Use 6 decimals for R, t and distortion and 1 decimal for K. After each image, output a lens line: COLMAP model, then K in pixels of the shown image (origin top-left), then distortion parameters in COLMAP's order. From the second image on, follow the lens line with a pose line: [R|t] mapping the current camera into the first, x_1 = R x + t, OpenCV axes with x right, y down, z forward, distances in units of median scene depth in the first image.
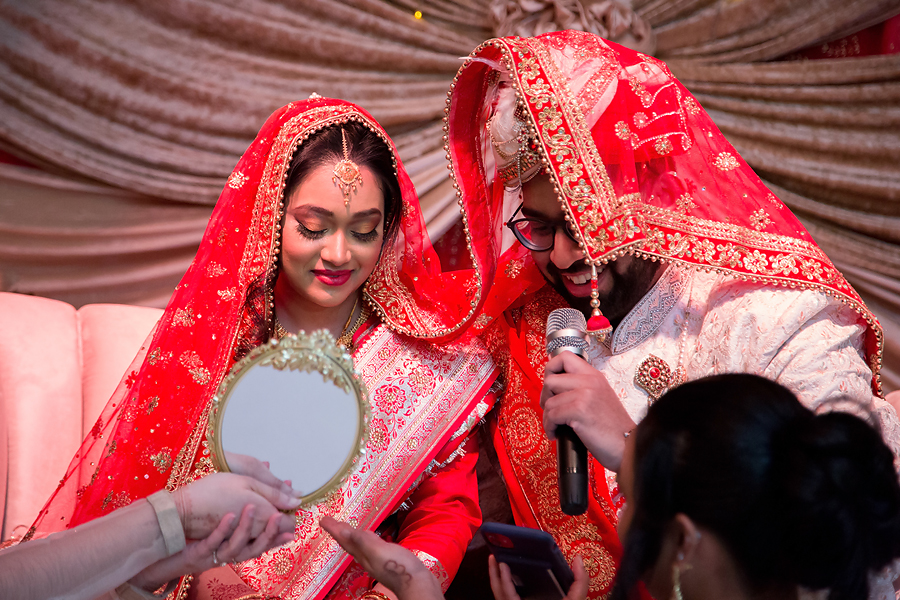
lens RADIAL K [[2492.7, 0, 450.0], [0, 2492.7, 300.0], [0, 0, 1]] dist [0.966776, 1.235533]
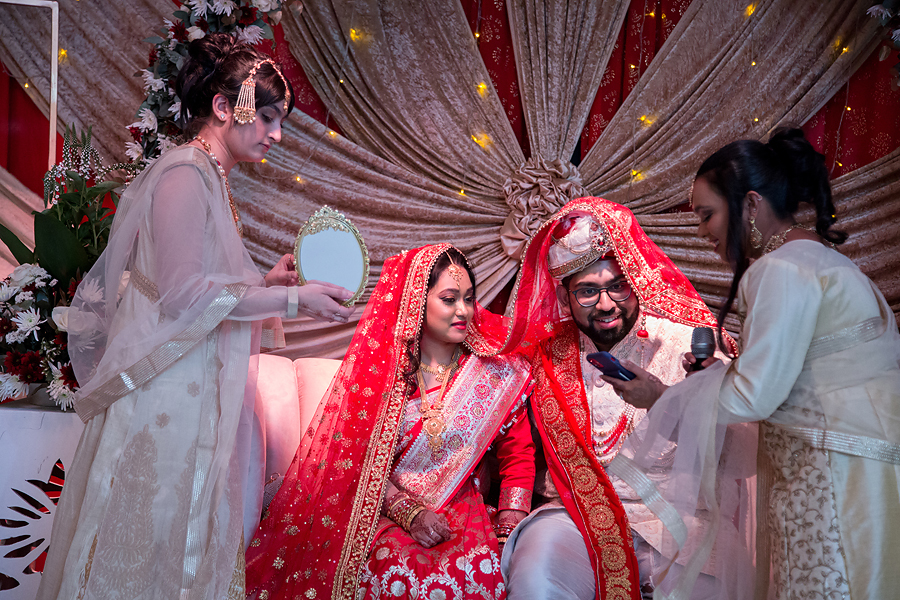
lens RADIAL K [[1840.1, 0, 450.0], [0, 1840.1, 300.0], [0, 0, 1]] dist [0.604774, 0.184600]
pose [[0.999375, -0.033202, 0.012155, -0.039484], [0.033663, 0.998636, -0.039913, 0.014529], [-0.010813, 0.040297, 0.999129, -0.293777]]
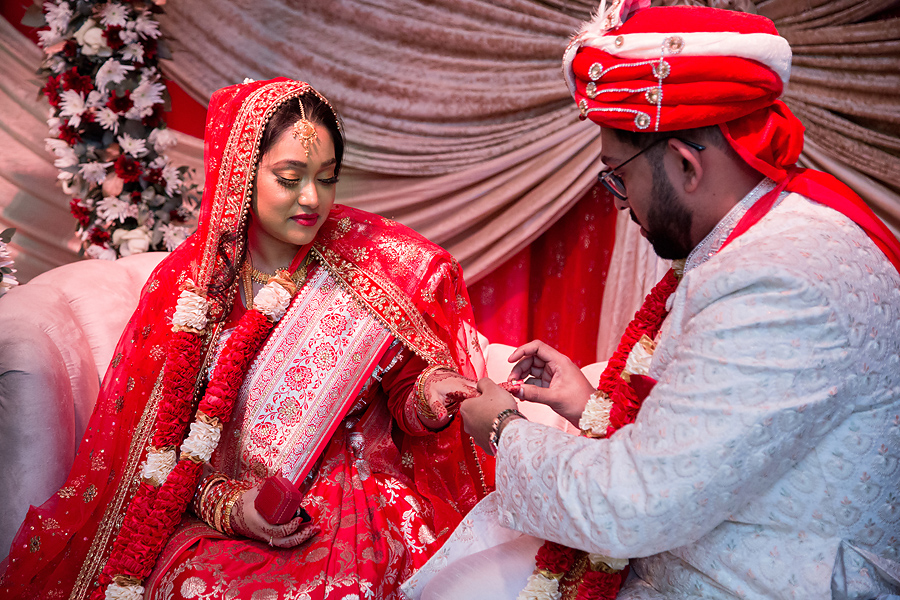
lens RADIAL K [[1840.1, 0, 450.0], [0, 1840.1, 300.0], [0, 0, 1]] dist [0.604774, 0.184600]
pose [[0.967730, -0.041946, -0.248473, 0.155142], [0.047689, 0.998715, 0.017136, 0.010017], [0.247435, -0.028433, 0.968487, 0.094390]]
